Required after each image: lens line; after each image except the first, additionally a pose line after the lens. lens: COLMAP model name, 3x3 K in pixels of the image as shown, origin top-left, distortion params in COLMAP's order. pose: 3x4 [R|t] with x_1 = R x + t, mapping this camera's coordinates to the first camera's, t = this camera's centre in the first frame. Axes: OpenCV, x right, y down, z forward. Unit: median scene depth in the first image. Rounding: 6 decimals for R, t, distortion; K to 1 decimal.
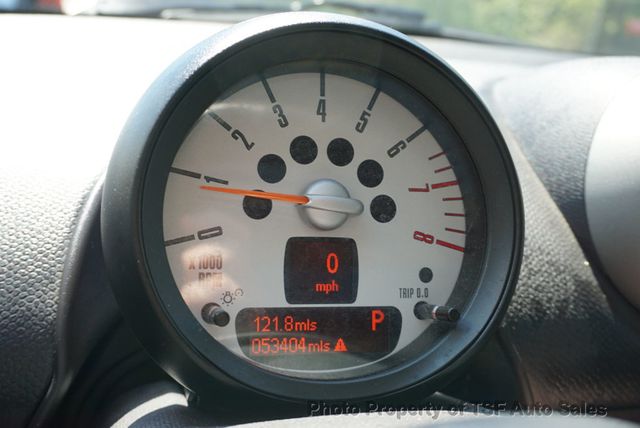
lens RADIAL K [[632.1, 0, 320.4], [0, 632.1, 215.4], [0, 0, 1]] dist [0.009048, 0.000000]
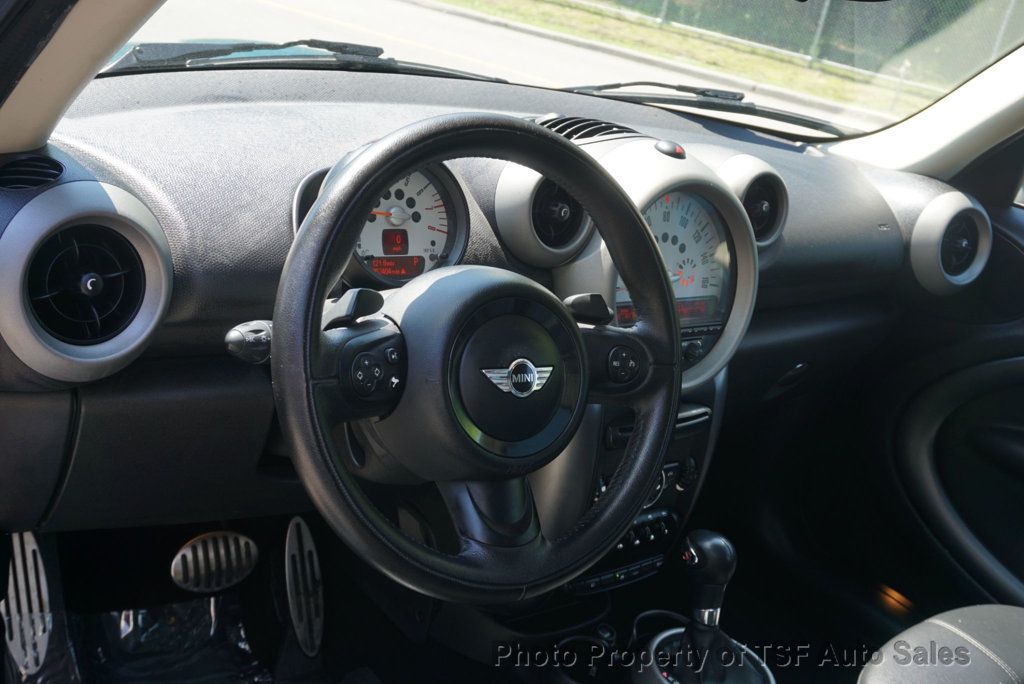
lens RADIAL K [[1109.5, 0, 507.0], [0, 1109.5, 344.2], [0, 0, 1]] dist [-0.081924, 0.000000]
pose [[0.937397, -0.060567, 0.342955, -1.098211], [0.018951, 0.992173, 0.123421, -0.045487], [-0.347746, -0.109195, 0.931208, -3.260830]]
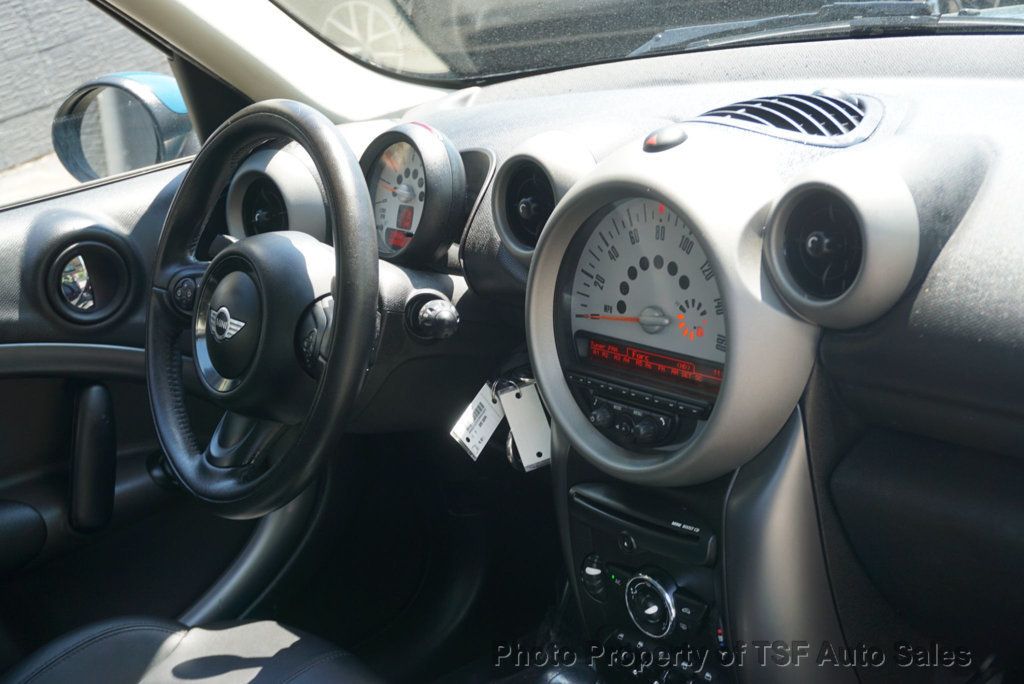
lens RADIAL K [[1488.6, 0, 508.9], [0, 1488.6, 342.0], [0, 0, 1]] dist [0.009091, 0.000000]
pose [[0.352553, 0.149841, -0.923718, 5.954488], [-0.072958, 0.988494, 0.132503, -0.248840], [0.932944, 0.020679, 0.359428, -0.866351]]
